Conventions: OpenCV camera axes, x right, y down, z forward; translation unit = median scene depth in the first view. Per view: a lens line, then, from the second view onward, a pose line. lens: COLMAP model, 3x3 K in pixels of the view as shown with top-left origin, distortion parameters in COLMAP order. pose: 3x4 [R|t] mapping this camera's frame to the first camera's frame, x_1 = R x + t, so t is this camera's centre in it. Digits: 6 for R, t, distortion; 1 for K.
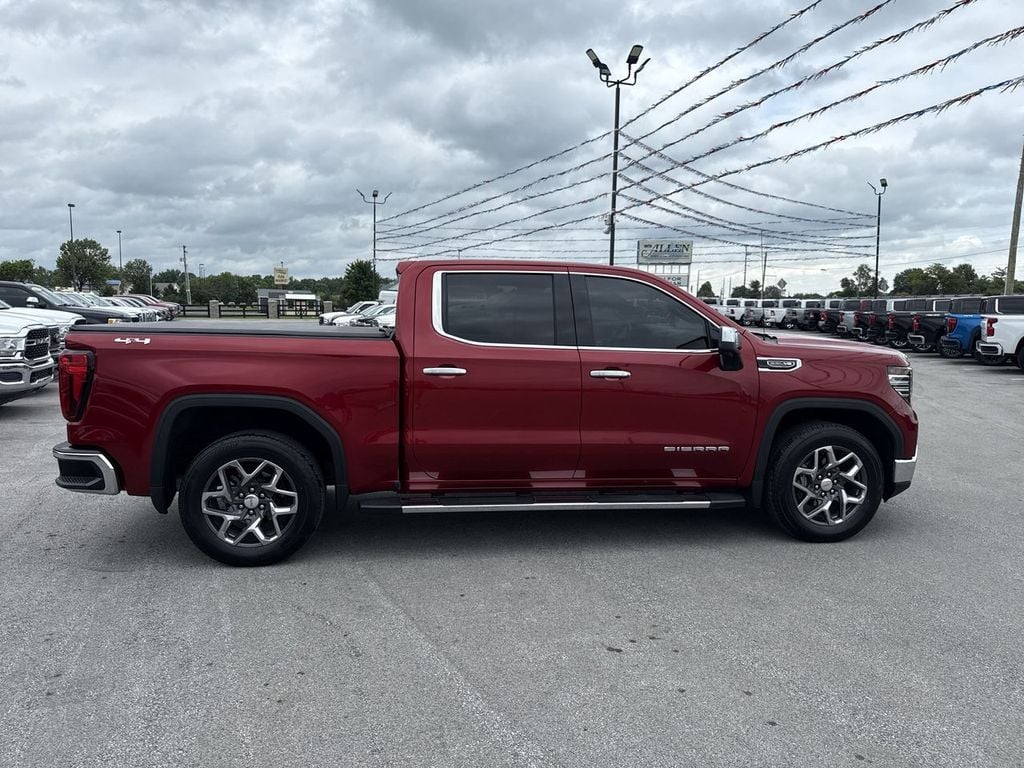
lens RADIAL K [[727.4, 0, 512.0], [0, 727.4, 384.0], [0, 0, 1]] dist [0.061538, -0.095243]
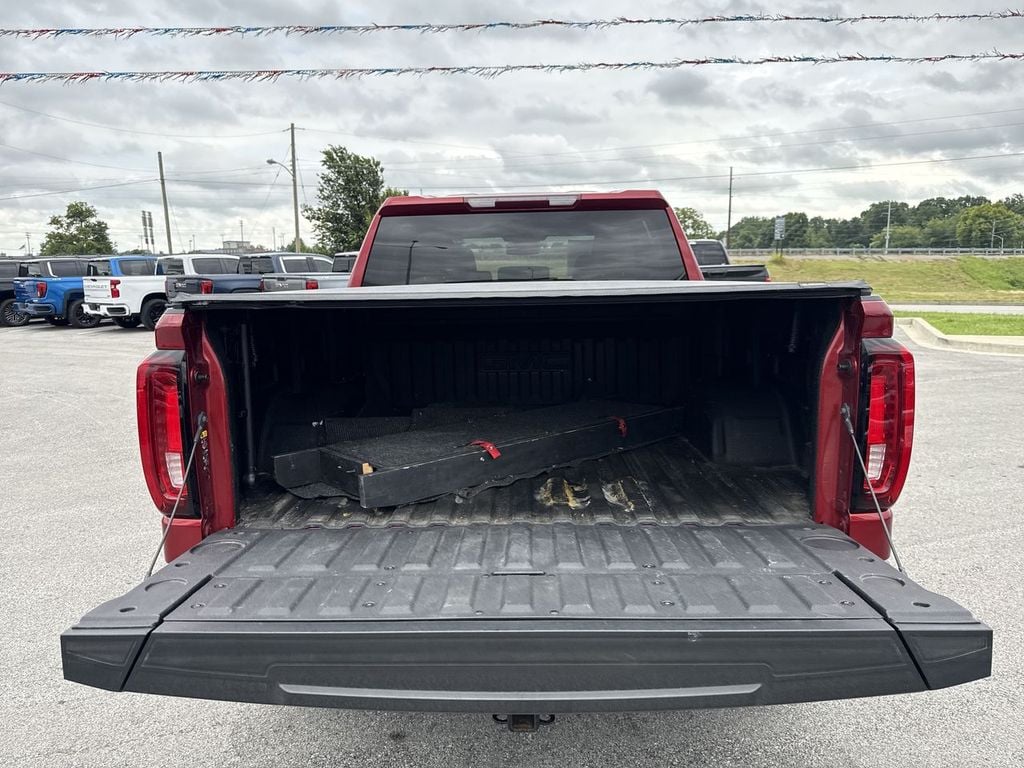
lens RADIAL K [[727.8, 0, 516.7], [0, 727.8, 385.0], [0, 0, 1]] dist [0.014301, -0.006277]
pose [[0.161216, -0.160828, 0.973727, -0.907451], [0.115996, 0.982882, 0.143135, -0.091910], [-0.980079, 0.089873, 0.177112, 0.984781]]
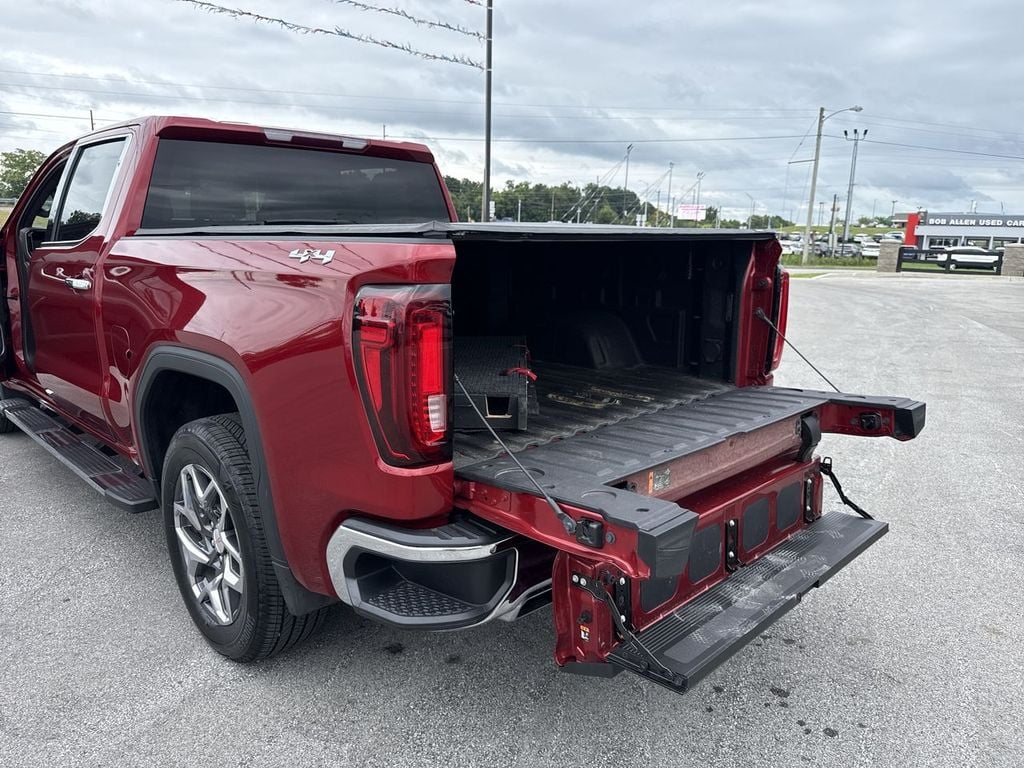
lens RADIAL K [[727.8, 0, 516.7], [0, 727.8, 385.0], [0, 0, 1]] dist [0.014301, -0.006277]
pose [[-0.601289, -0.178406, 0.778860, -0.872565], [0.061338, 0.961572, 0.267612, -0.119348], [-0.796674, 0.208686, -0.567240, 1.385643]]
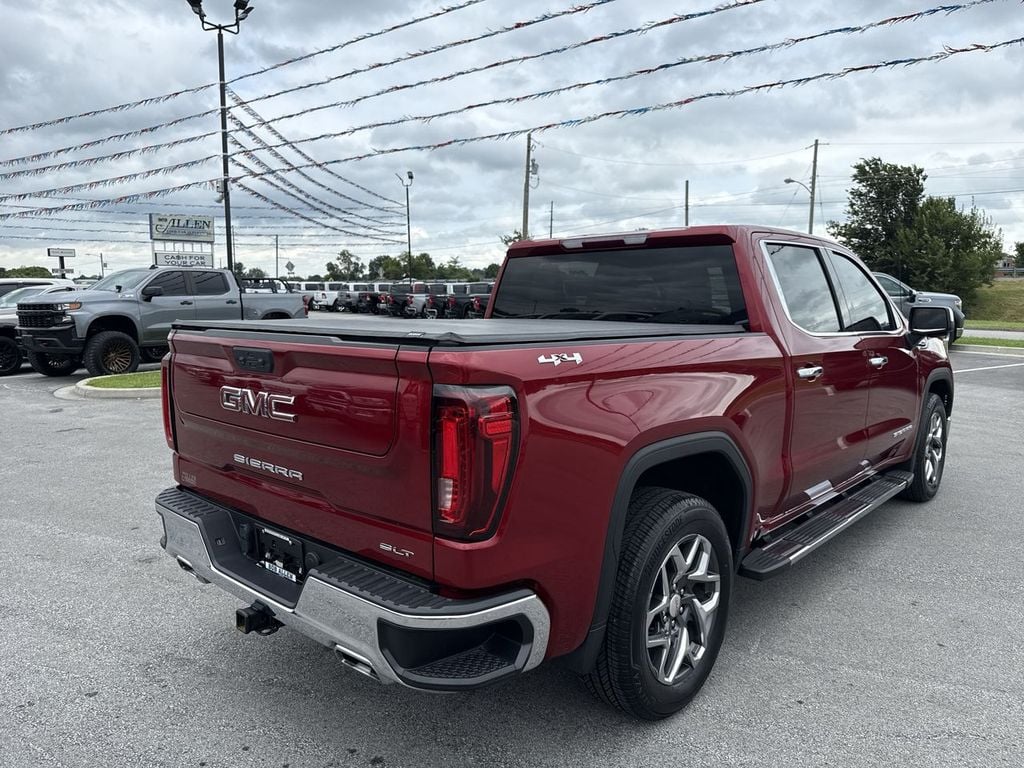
lens RADIAL K [[727.4, 0, 512.0], [0, 727.4, 384.0], [0, 0, 1]] dist [0.061538, -0.095243]
pose [[0.766526, -0.086636, 0.636343, -0.757969], [0.071928, 0.996206, 0.048986, -0.060010], [-0.638172, 0.008222, 0.769850, 0.550140]]
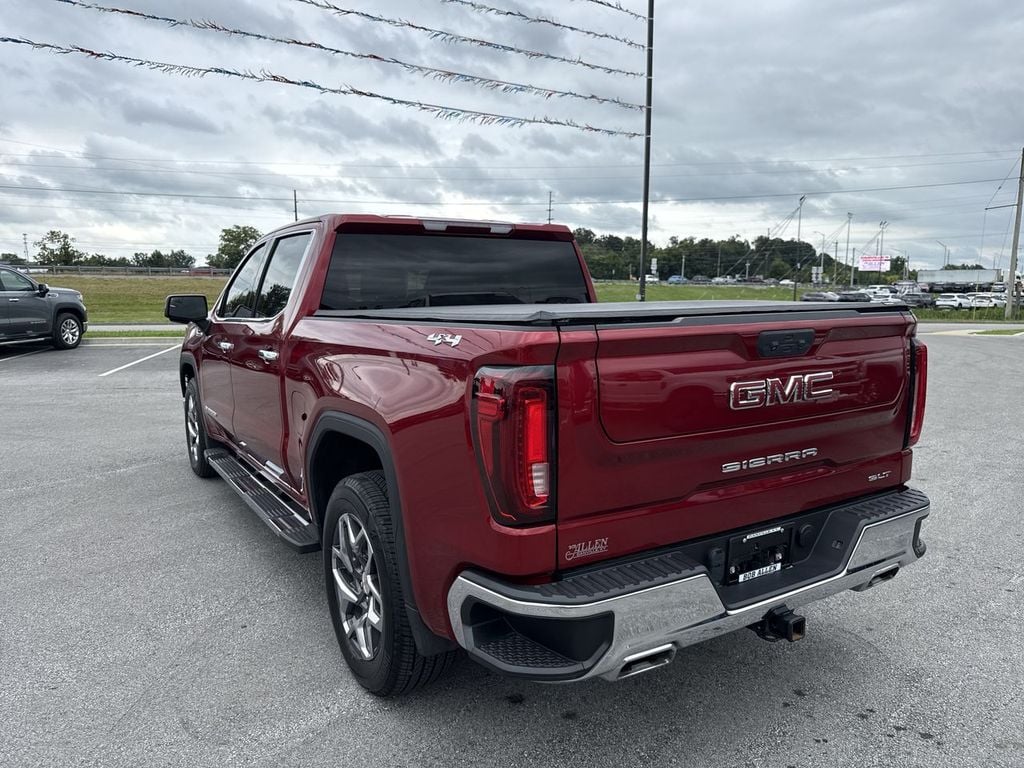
lens RADIAL K [[727.4, 0, 512.0], [0, 727.4, 384.0], [0, 0, 1]] dist [0.061538, -0.095243]
pose [[-0.408401, -0.122803, 0.904504, -0.920167], [0.091784, 0.980362, 0.174544, -0.135189], [-0.908176, 0.154303, -0.389110, 1.380621]]
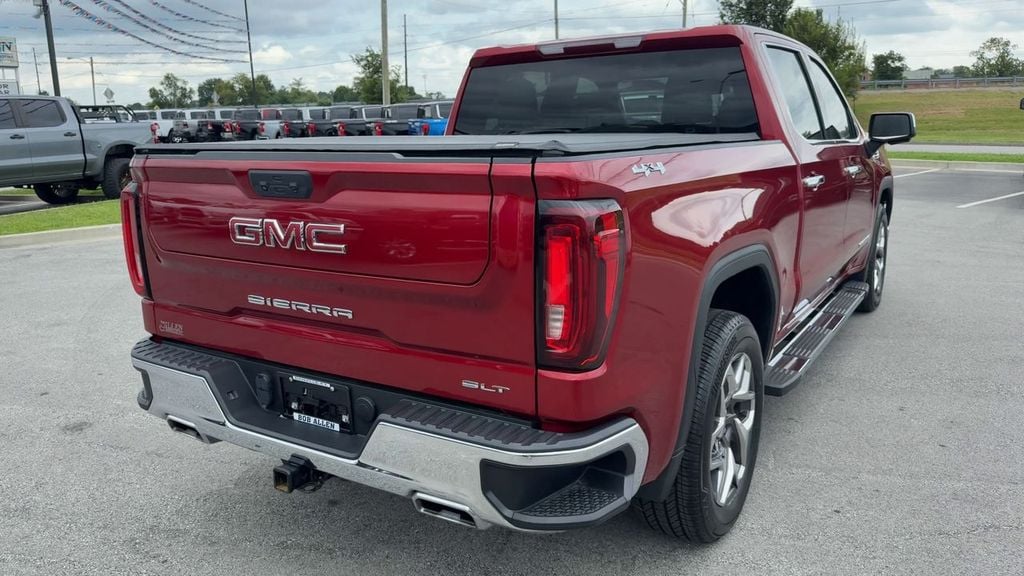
lens RADIAL K [[773.9, 0, 475.7], [0, 773.9, 285.5], [0, 0, 1]] dist [0.076969, -0.134174]
pose [[0.666100, -0.180976, 0.723573, -0.839978], [0.105439, 0.983222, 0.148854, -0.062214], [-0.738372, -0.022859, 0.674006, 0.650998]]
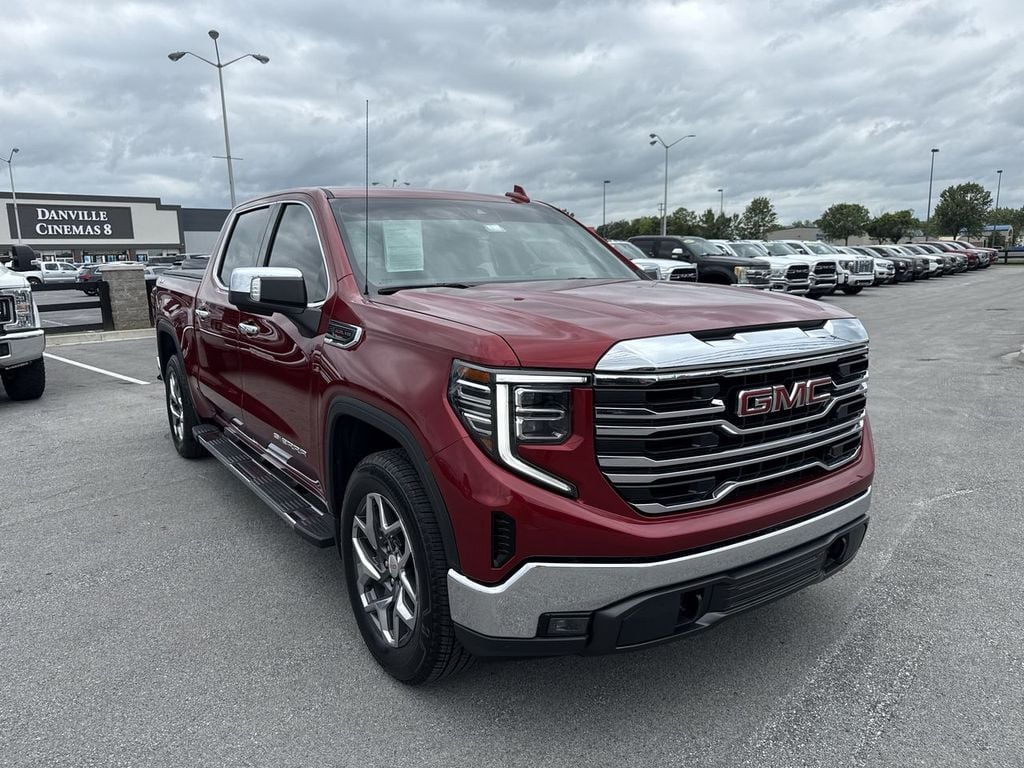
lens RADIAL K [[727.8, 0, 516.7], [0, 727.8, 385.0], [0, 0, 1]] dist [0.014301, -0.006277]
pose [[0.432447, 0.137849, -0.891059, 0.938579], [-0.074563, 0.990327, 0.117019, -0.063564], [0.898571, 0.015836, 0.438543, 0.861721]]
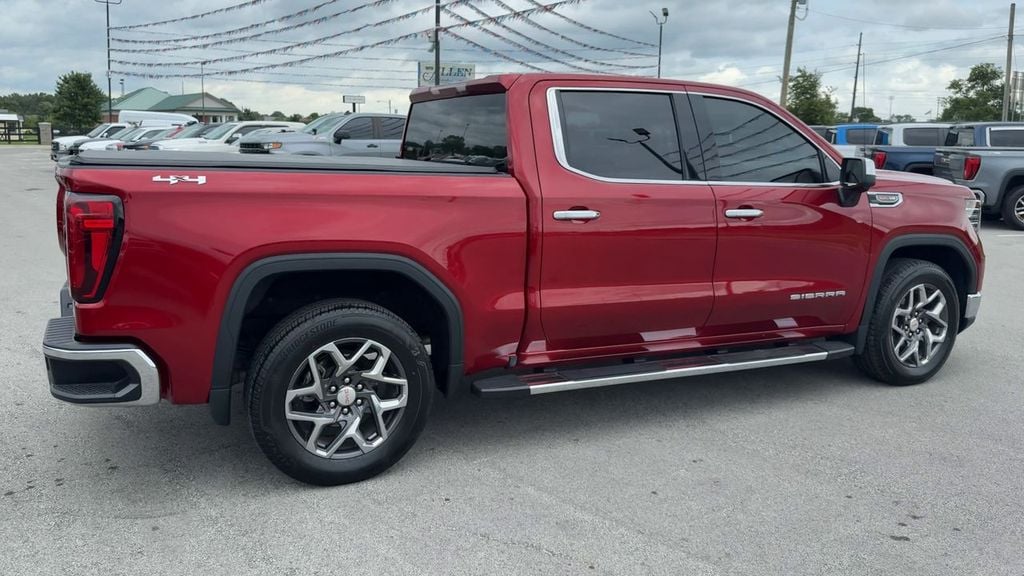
lens RADIAL K [[773.0, 0, 484.9], [0, 773.0, 261.2], [0, 0, 1]] dist [0.094151, -0.139271]
pose [[0.957931, -0.037827, 0.284494, -0.397234], [0.021566, 0.997961, 0.060075, -0.018245], [-0.286186, -0.051413, 0.956794, 0.194287]]
